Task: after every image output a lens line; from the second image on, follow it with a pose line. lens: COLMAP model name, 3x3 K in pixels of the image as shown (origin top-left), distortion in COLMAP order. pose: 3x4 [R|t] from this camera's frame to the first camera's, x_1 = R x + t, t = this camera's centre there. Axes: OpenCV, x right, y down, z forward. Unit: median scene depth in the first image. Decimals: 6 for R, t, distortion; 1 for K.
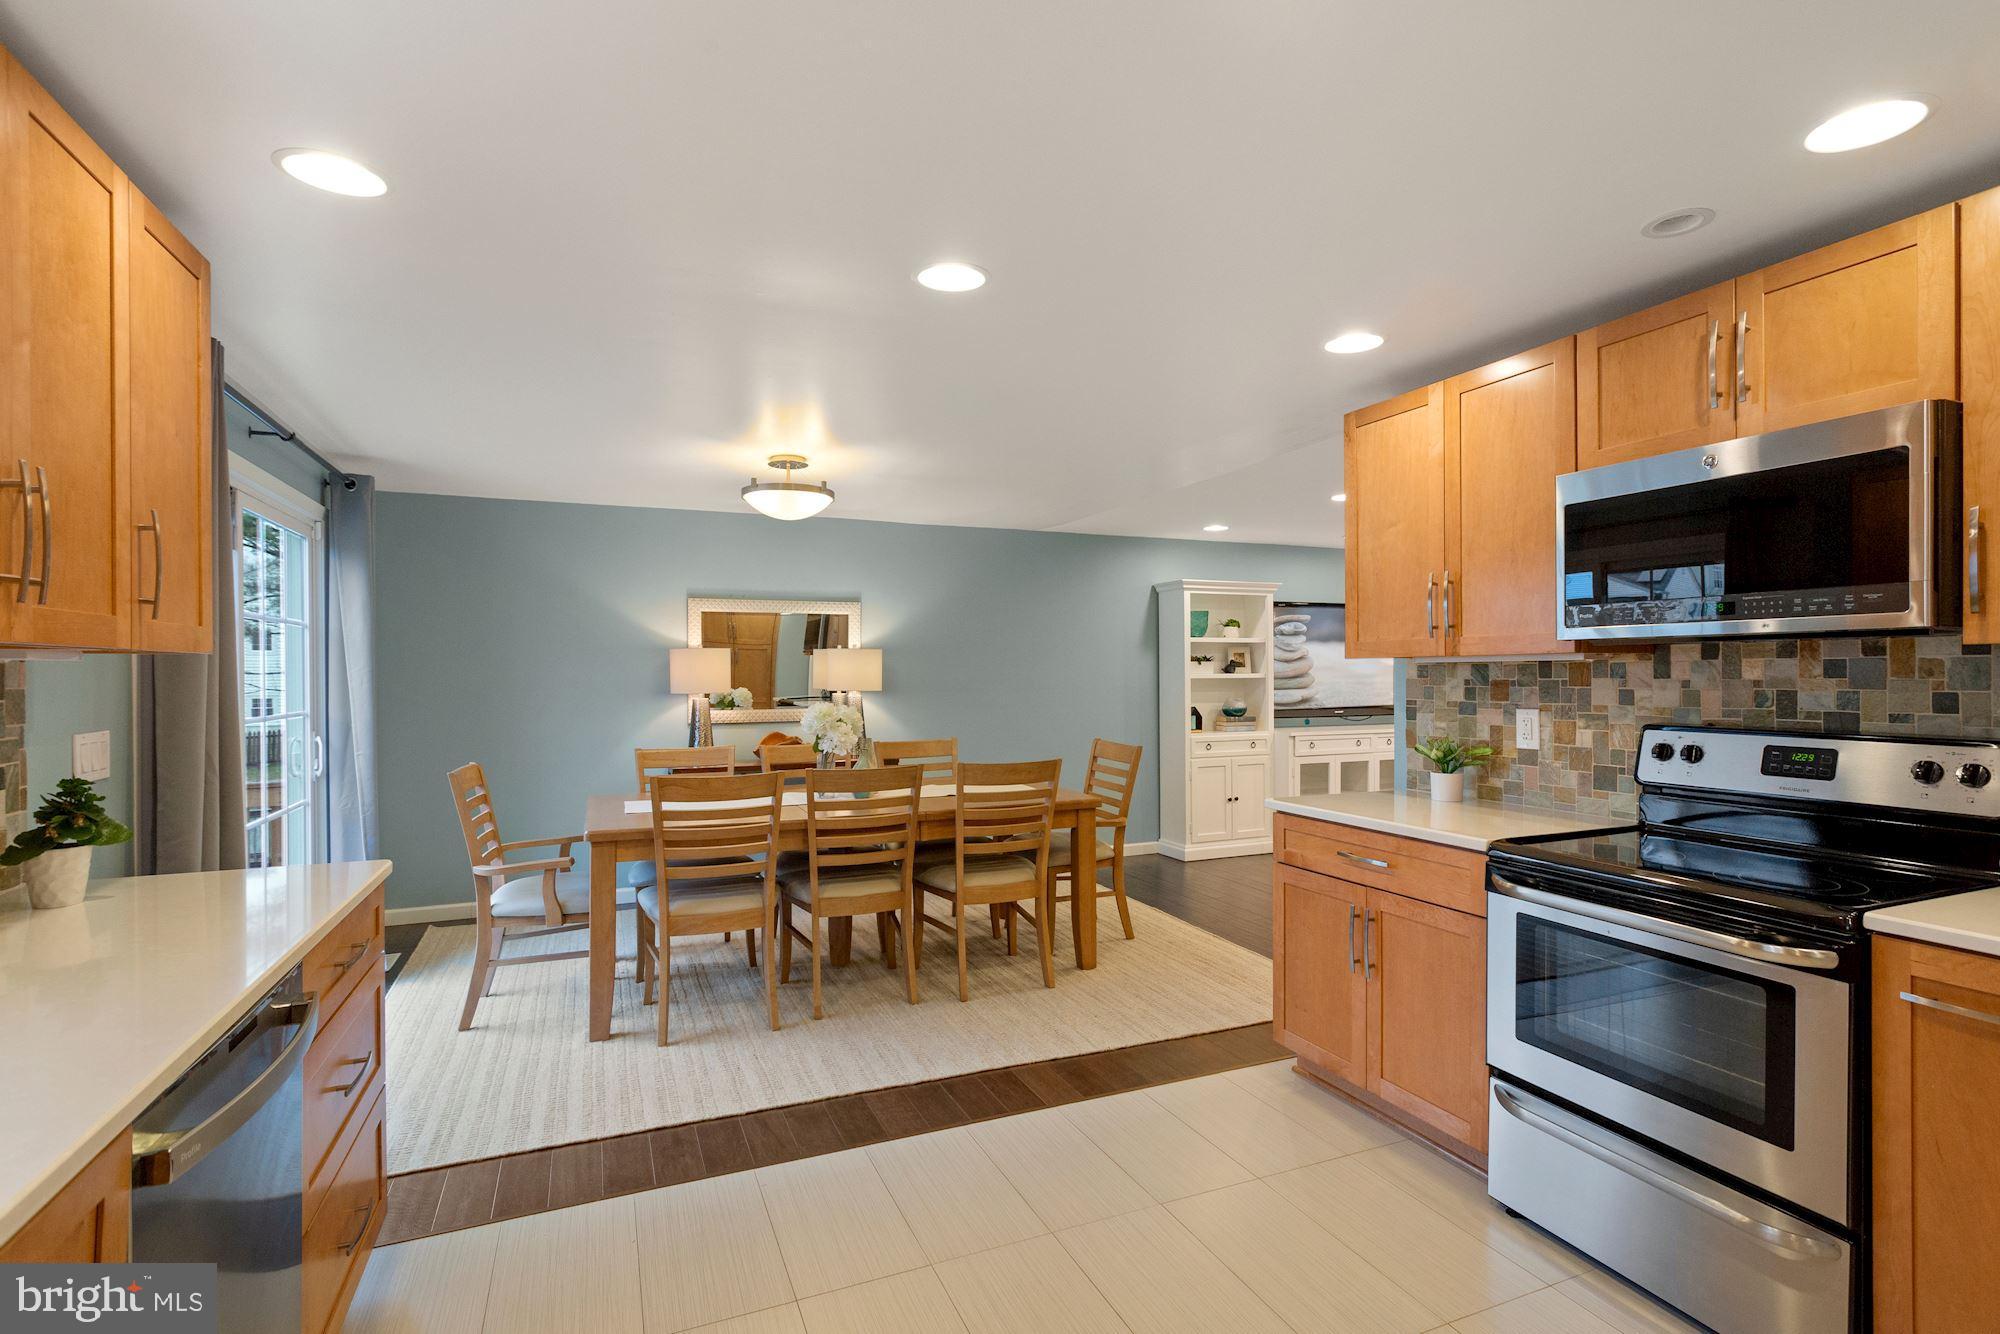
lens RADIAL K [[961.6, 0, 1063.4], [0, 961.6, 646.5], [0, 0, 1]] dist [-0.002228, 0.001194]
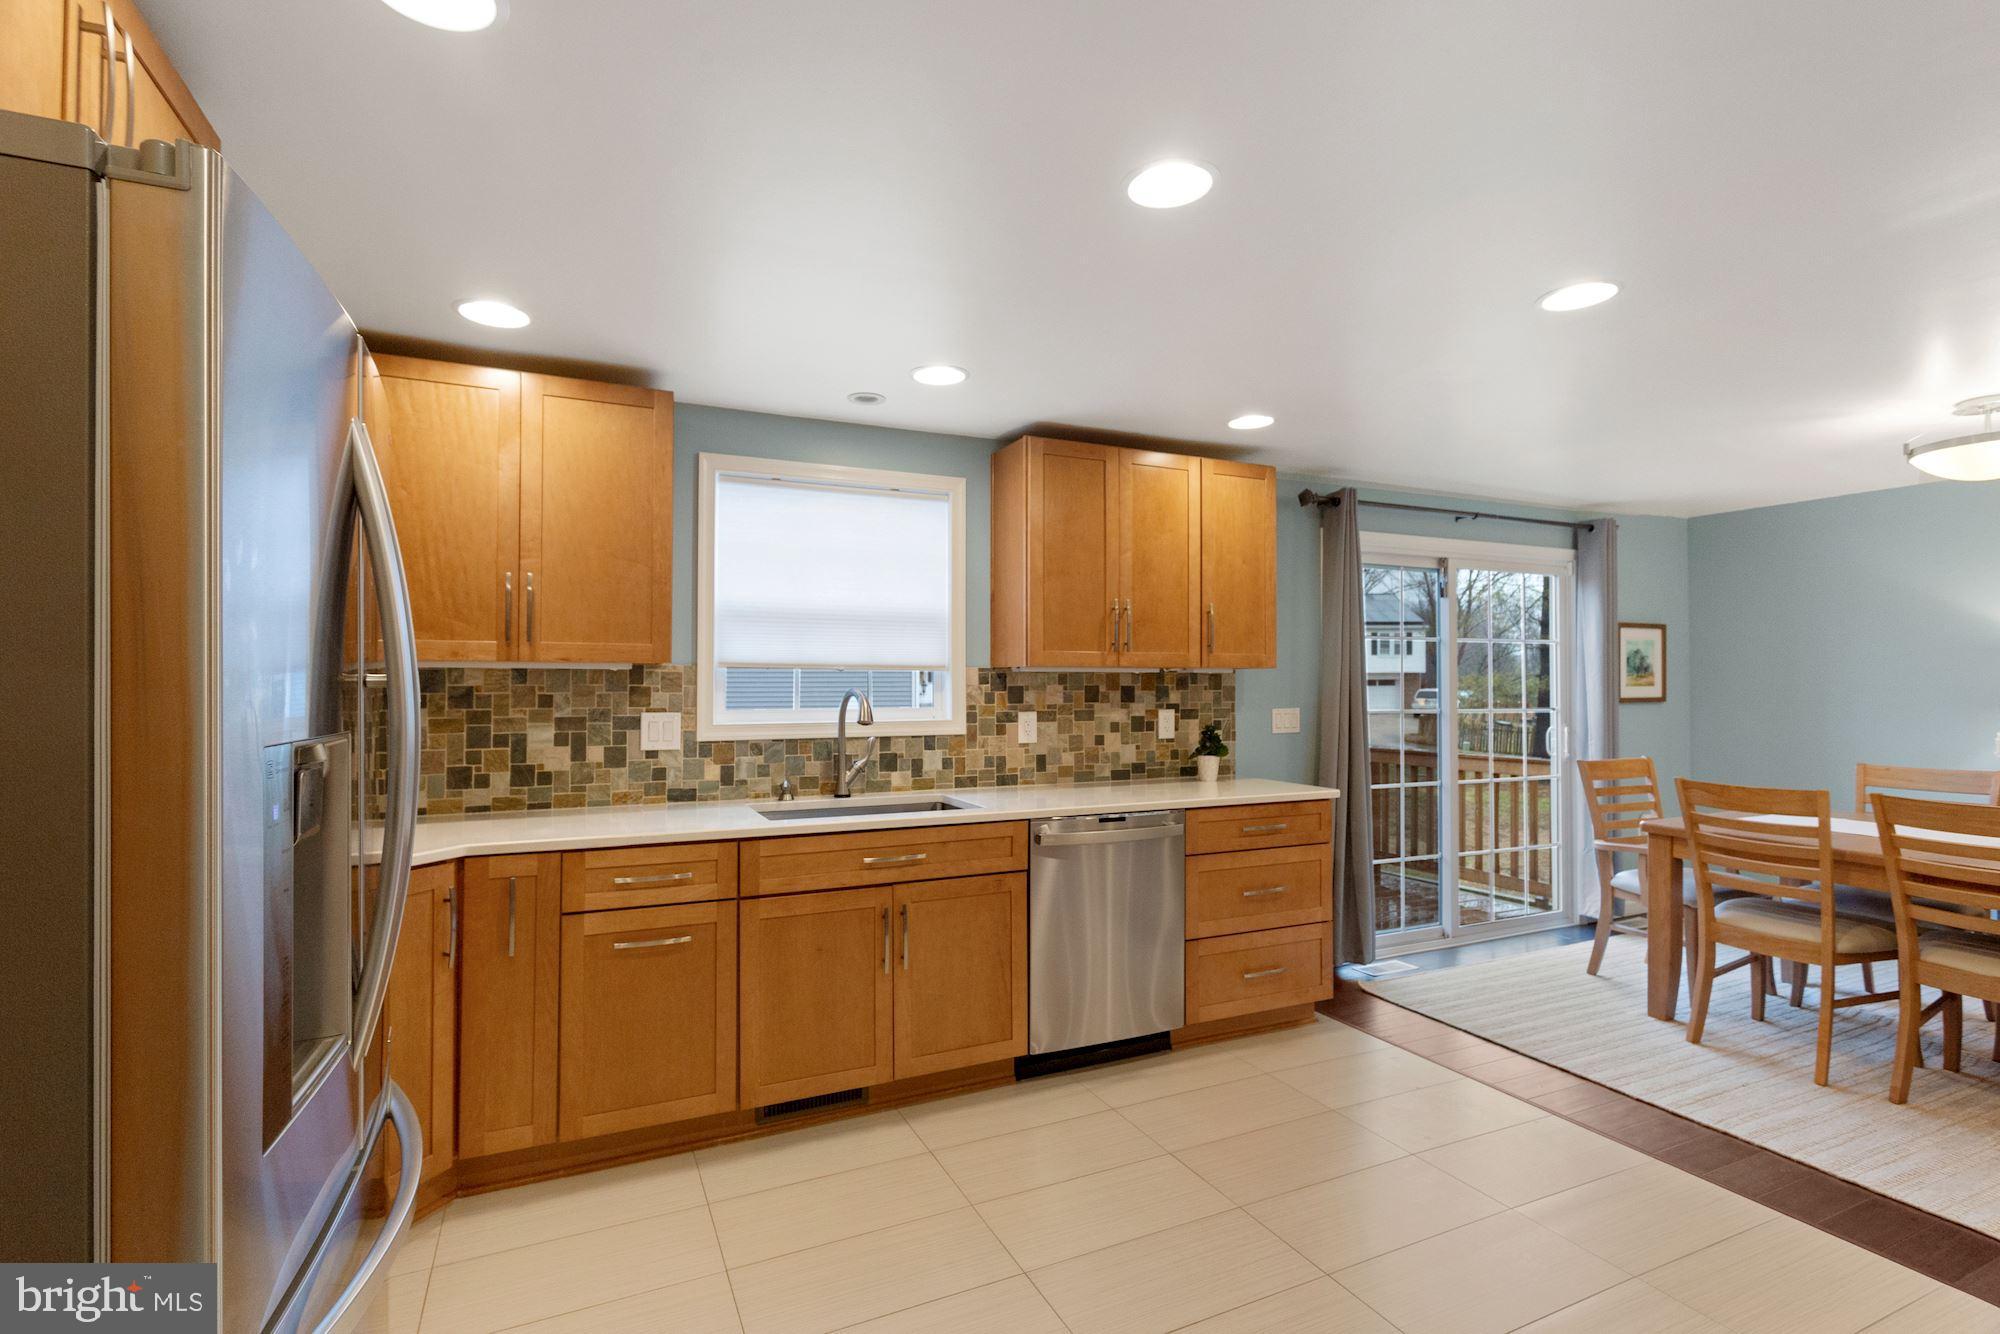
lens RADIAL K [[961.6, 0, 985.2], [0, 961.6, 668.9], [0, 0, 1]] dist [-0.002228, 0.001194]
pose [[-0.002246, -0.009220, -0.999955, 0.592764], [0.027091, 0.999590, -0.009277, 0.006482], [0.999630, -0.027111, -0.001995, 0.250097]]
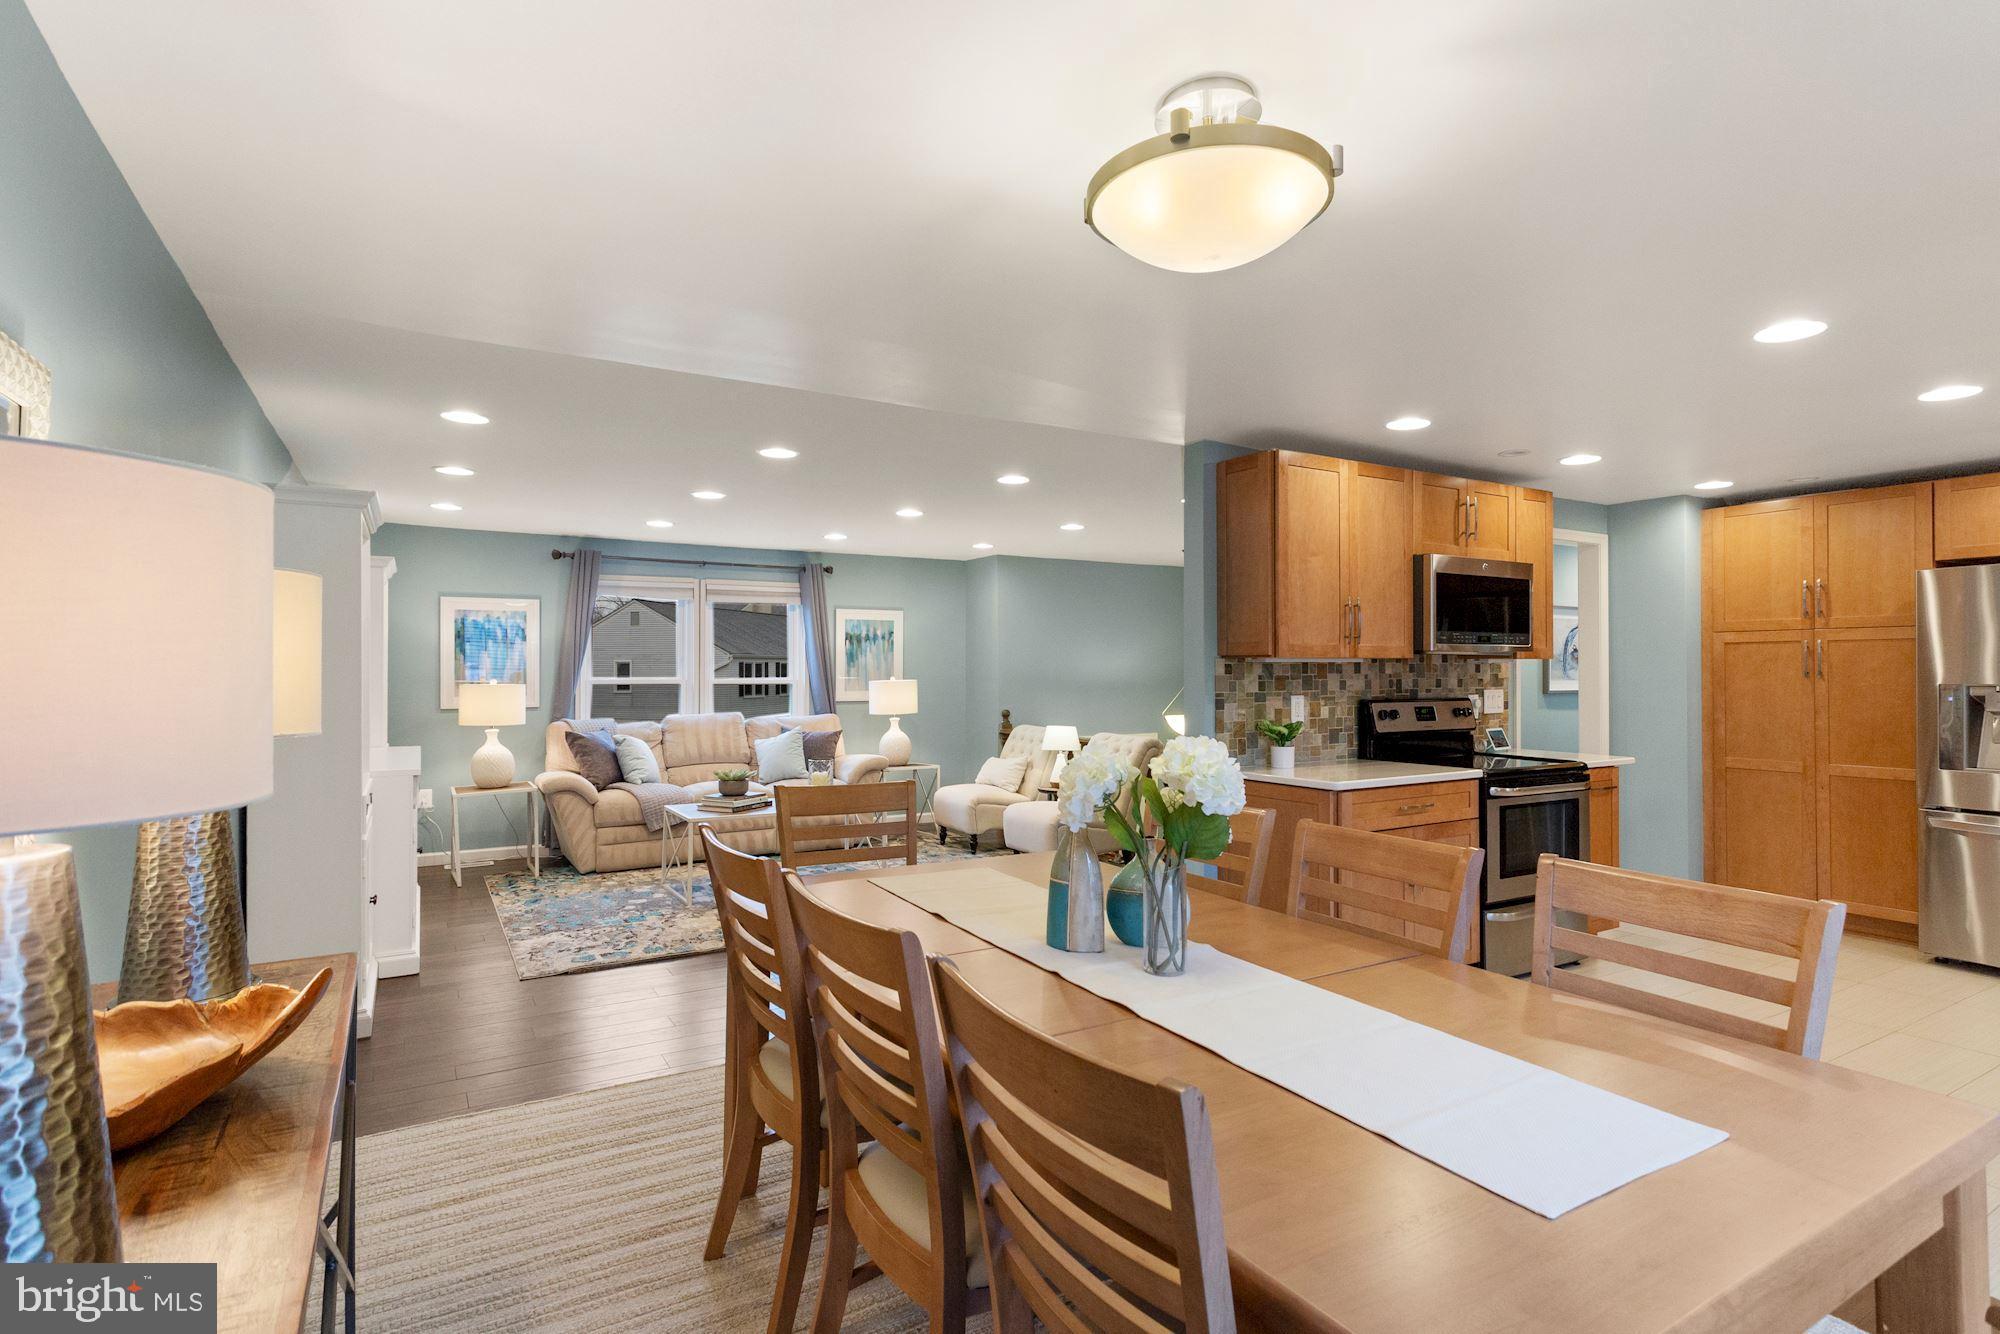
lens RADIAL K [[961.6, 0, 991.8], [0, 961.6, 659.4], [0, 0, 1]] dist [-0.002228, 0.001194]
pose [[-0.094148, 0.017895, 0.995397, -0.817246], [-0.025097, 0.999478, -0.020342, 0.045979], [-0.995242, -0.026896, -0.093650, 1.412852]]
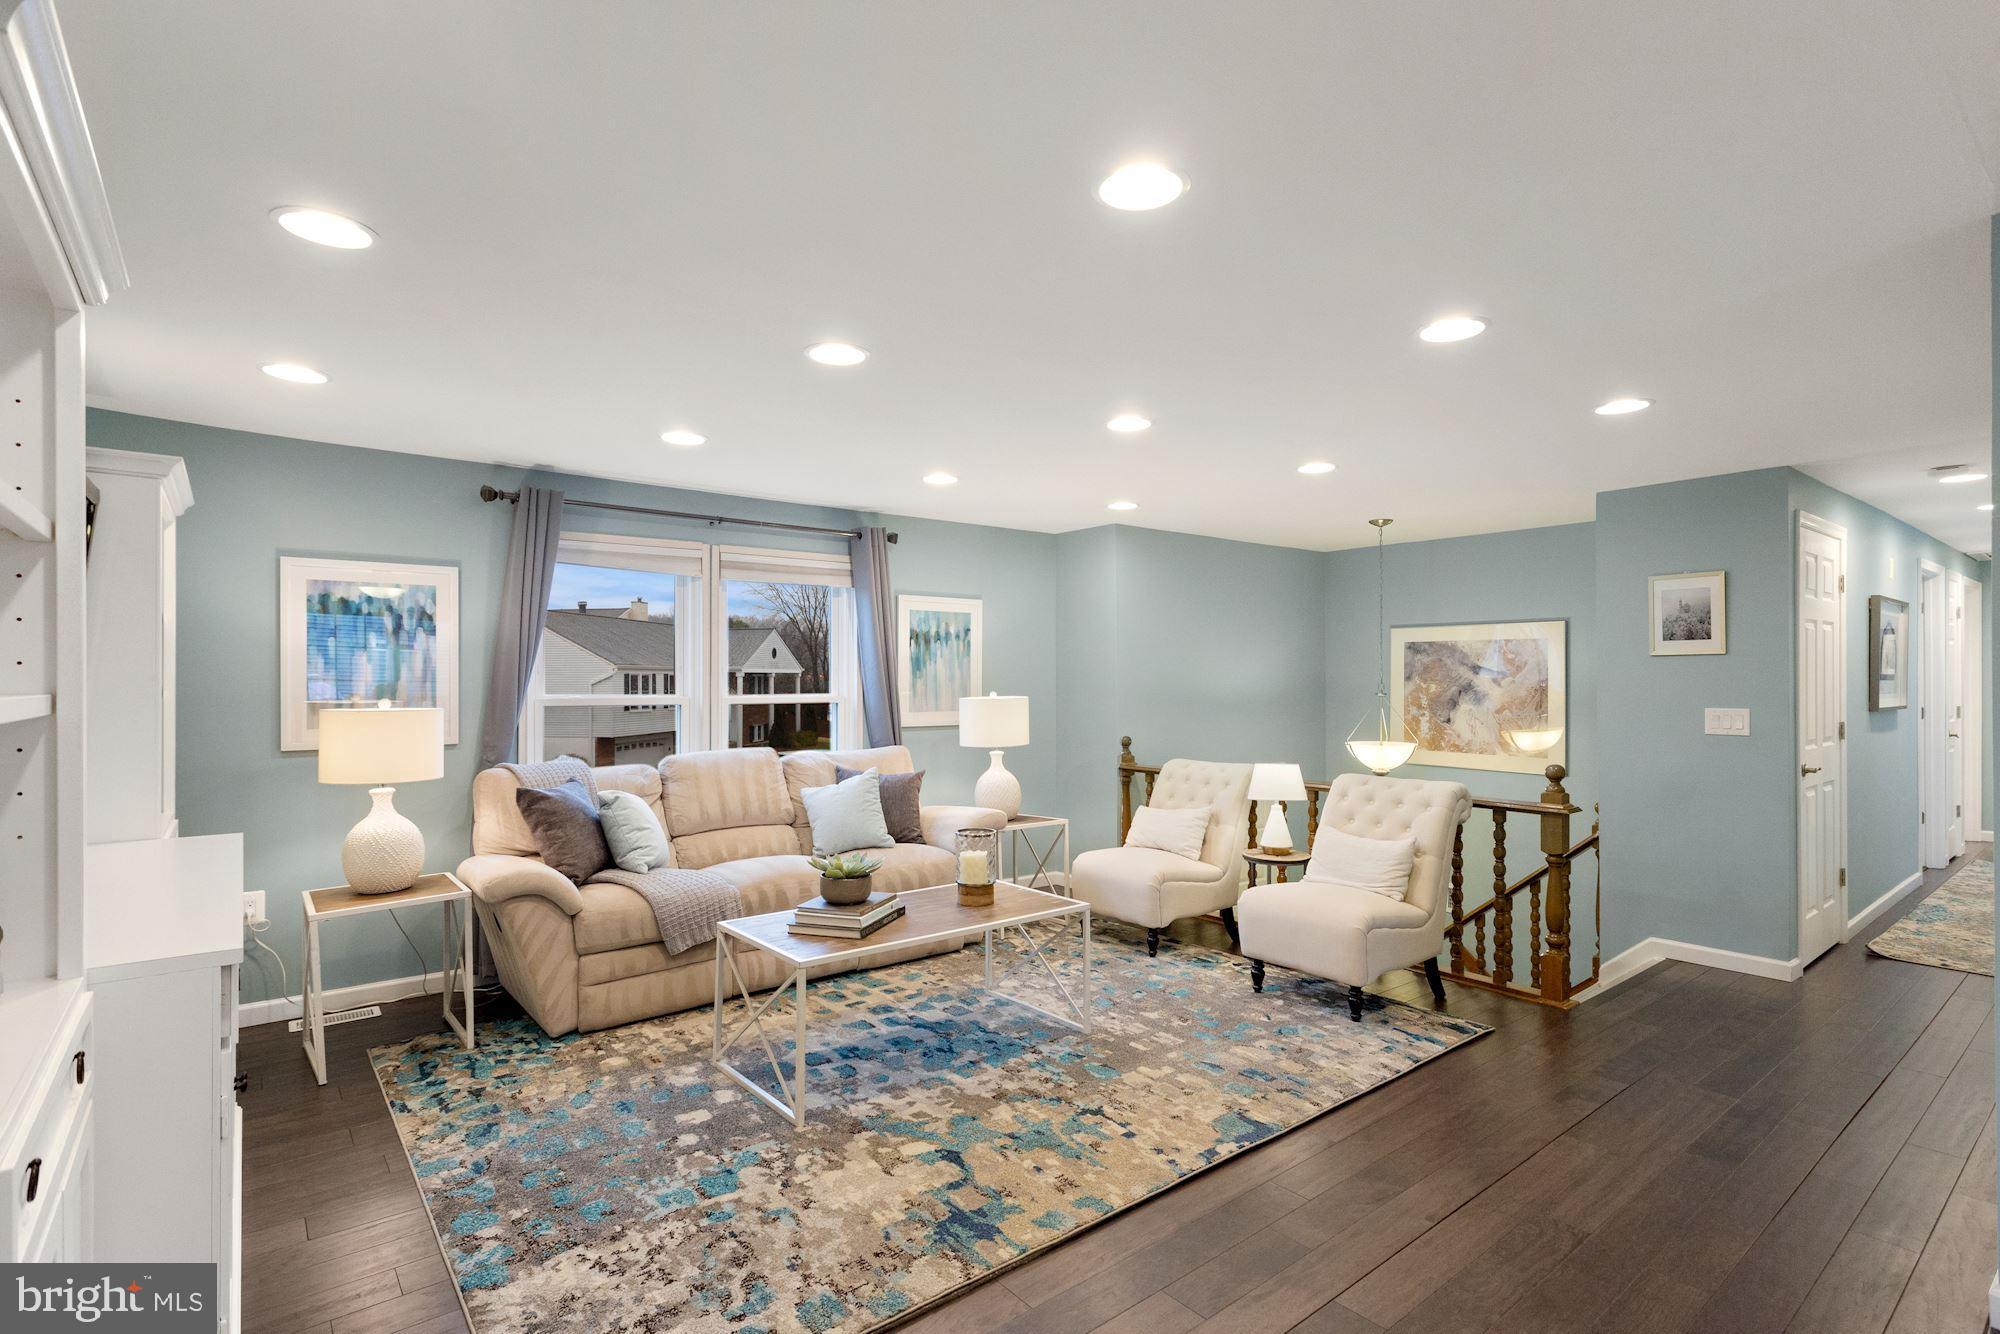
lens RADIAL K [[961.6, 0, 1008.4], [0, 961.6, 668.3], [0, 0, 1]] dist [-0.002228, 0.001194]
pose [[-0.237262, 0.021182, 0.971215, -0.069120], [-0.021617, 0.999400, -0.027077, 0.050147], [-0.971205, -0.027419, -0.236662, 1.780119]]
